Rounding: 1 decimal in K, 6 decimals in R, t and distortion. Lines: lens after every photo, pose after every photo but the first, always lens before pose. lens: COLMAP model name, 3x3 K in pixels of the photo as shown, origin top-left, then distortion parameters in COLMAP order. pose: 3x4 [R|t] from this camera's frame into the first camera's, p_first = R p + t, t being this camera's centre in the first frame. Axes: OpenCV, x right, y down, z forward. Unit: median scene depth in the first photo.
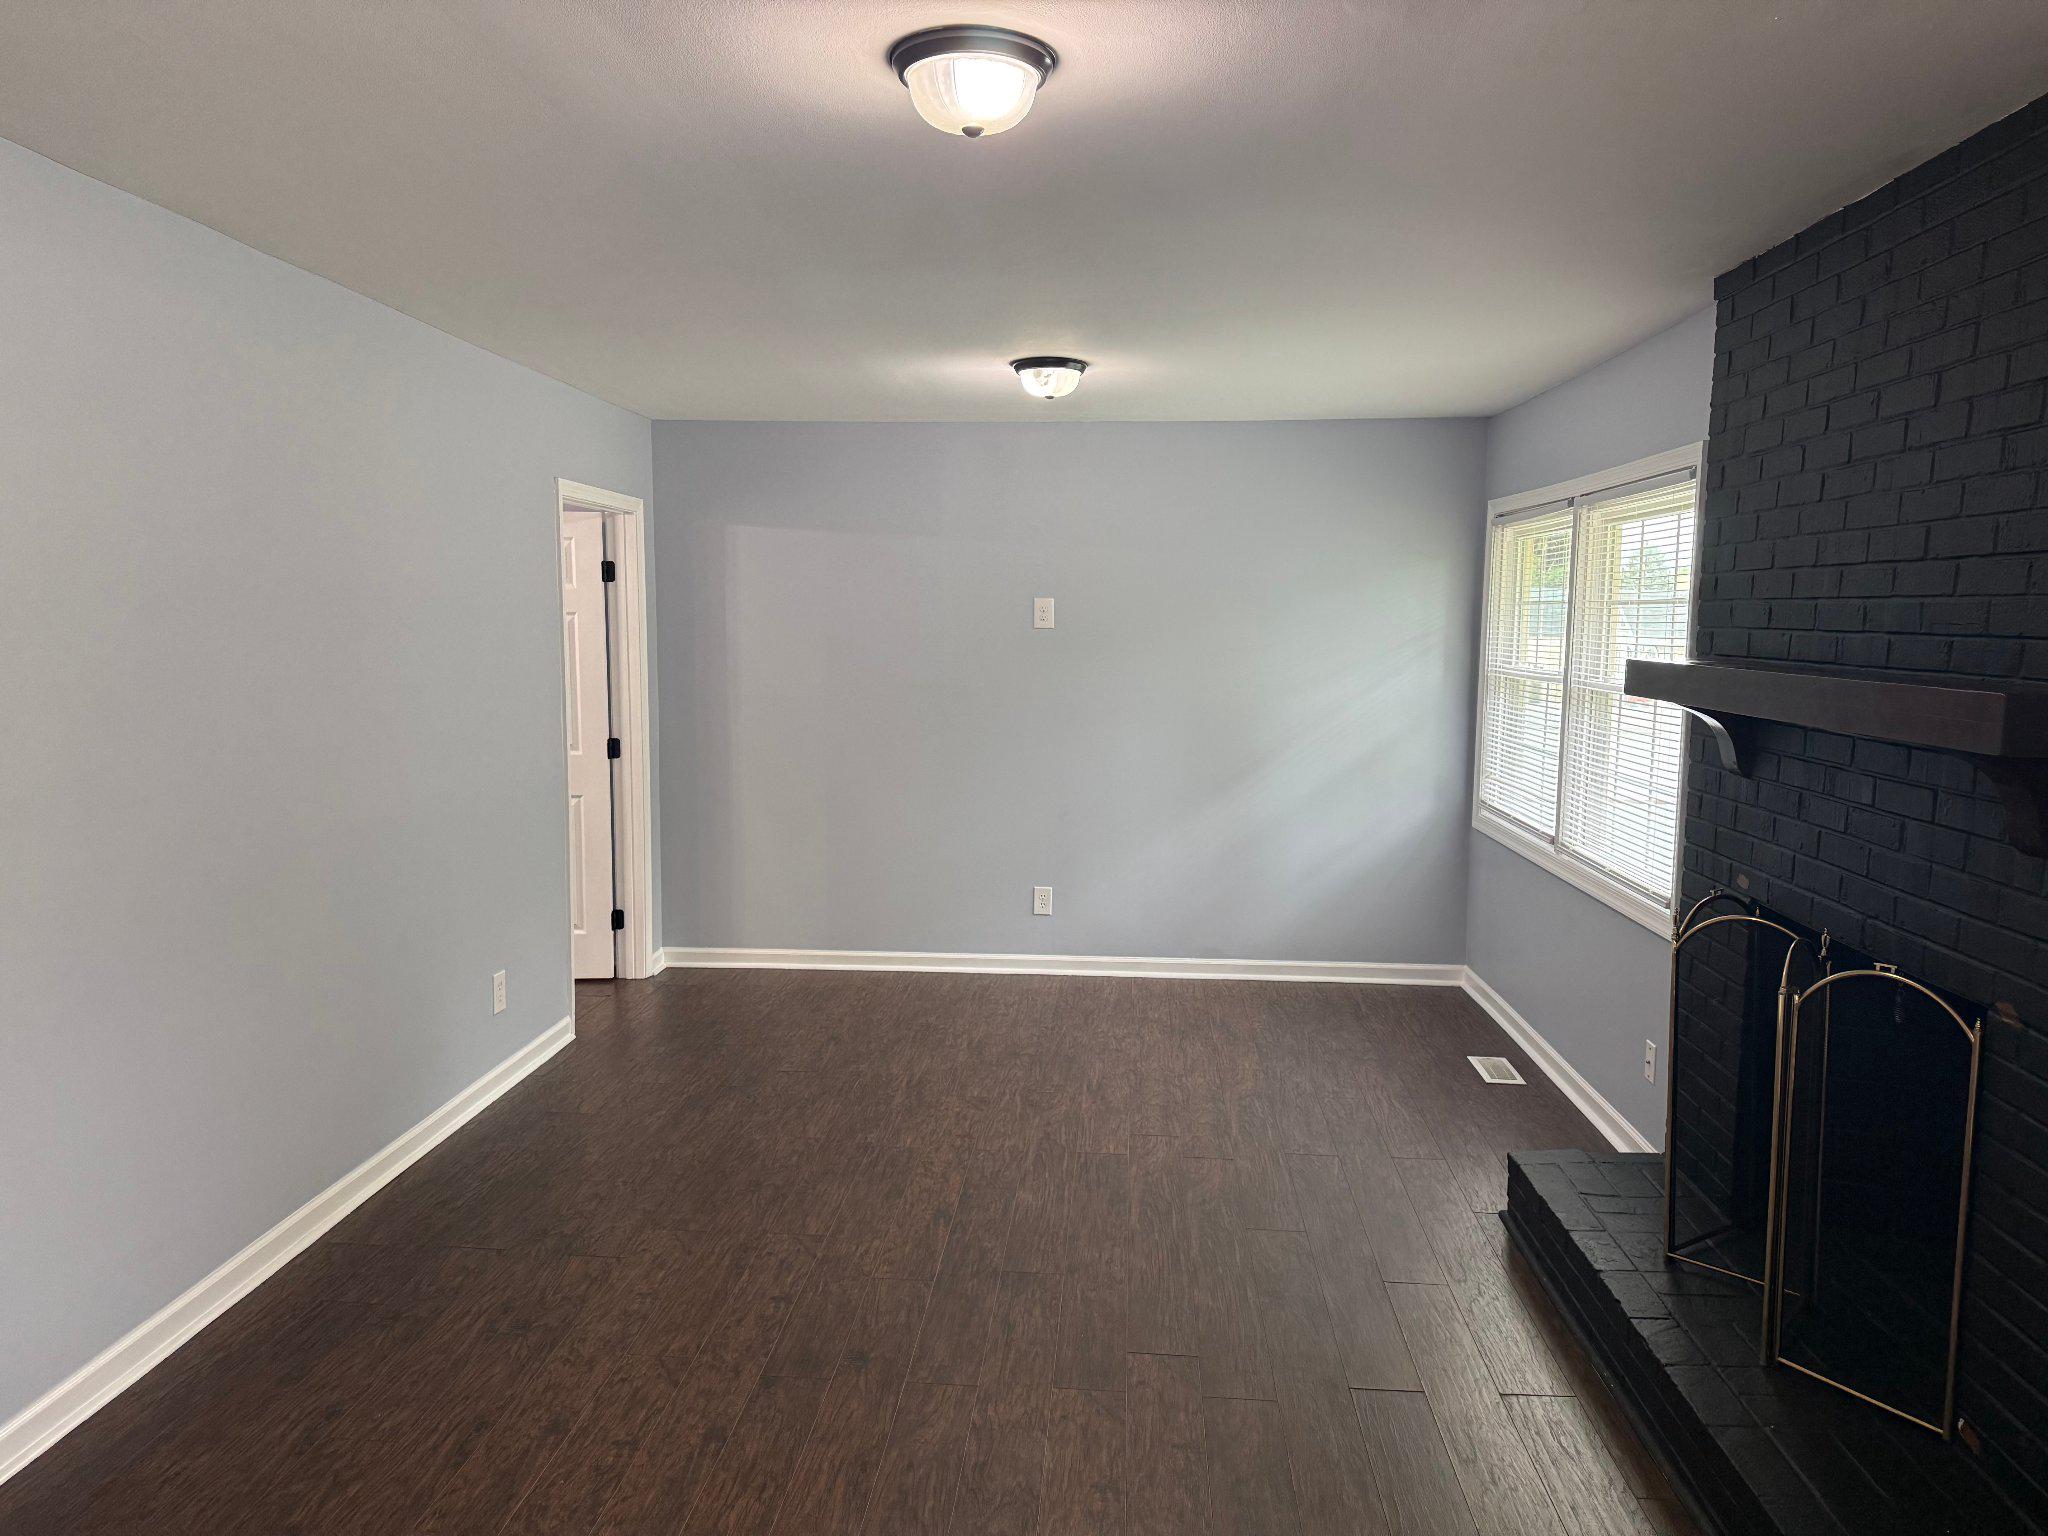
lens RADIAL K [[1431.8, 0, 1068.7], [0, 1431.8, 754.0], [0, 0, 1]] dist [0.069389, -0.091164]
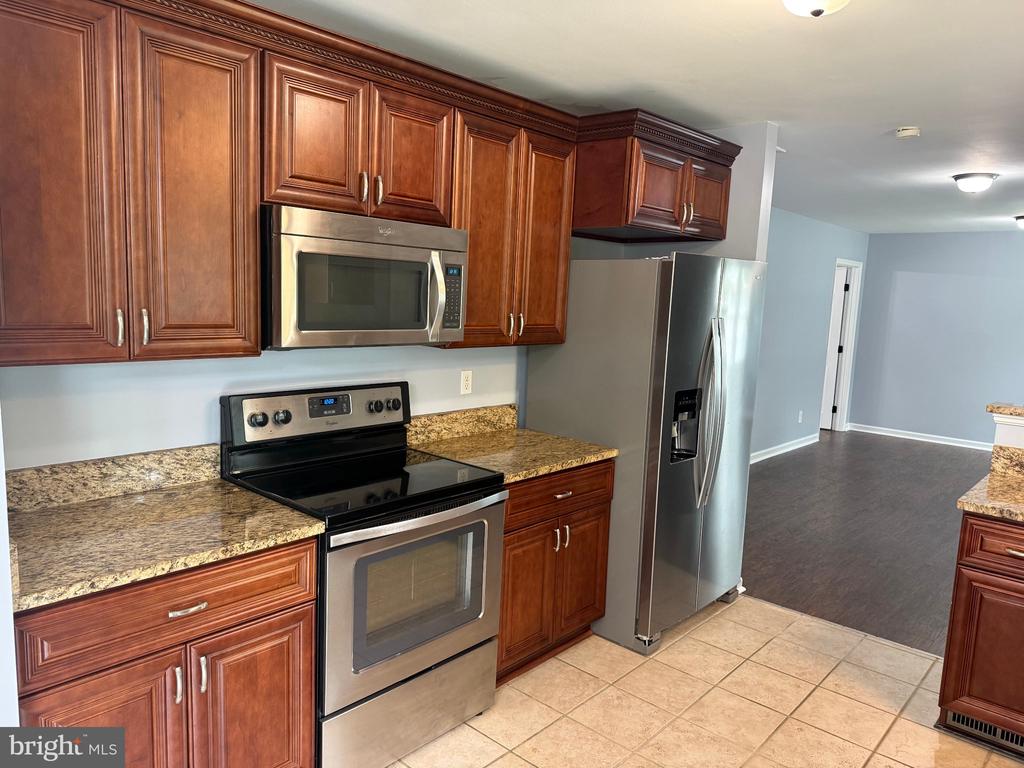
lens RADIAL K [[715.9, 0, 510.7], [0, 715.9, 391.4], [0, 0, 1]] dist [0.069389, -0.091164]
pose [[0.761680, 0.111248, -0.638332, 0.125660], [-0.092902, 0.993722, 0.062331, 0.056216], [0.641259, 0.011826, 0.767234, -0.585400]]
